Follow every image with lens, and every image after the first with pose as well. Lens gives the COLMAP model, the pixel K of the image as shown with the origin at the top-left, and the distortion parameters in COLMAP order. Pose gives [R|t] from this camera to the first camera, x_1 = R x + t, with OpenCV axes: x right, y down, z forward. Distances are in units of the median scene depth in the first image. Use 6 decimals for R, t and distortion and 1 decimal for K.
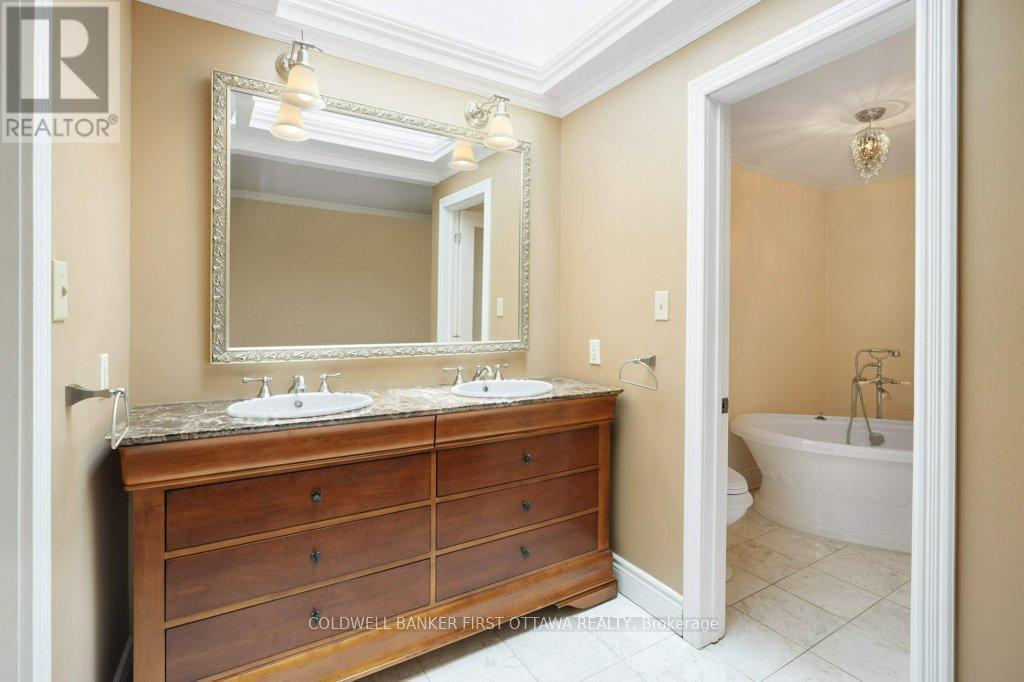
lens RADIAL K [[469.0, 0, 510.1], [0, 469.0, 317.4], [0, 0, 1]] dist [-0.005285, 0.000819]
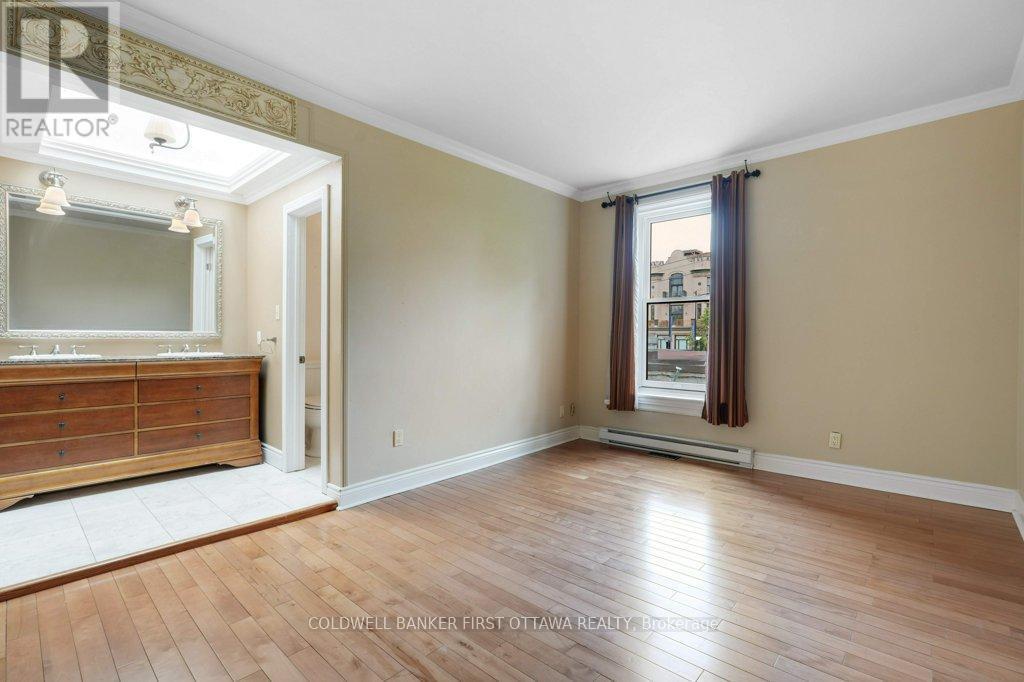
lens RADIAL K [[469.0, 0, 512.3], [0, 469.0, 344.6], [0, 0, 1]] dist [-0.005285, 0.000819]
pose [[0.959749, 0.002050, 0.280851, 0.784116], [-0.007002, 0.999837, 0.016631, 0.078896], [-0.280771, -0.017928, 0.959607, -1.320830]]
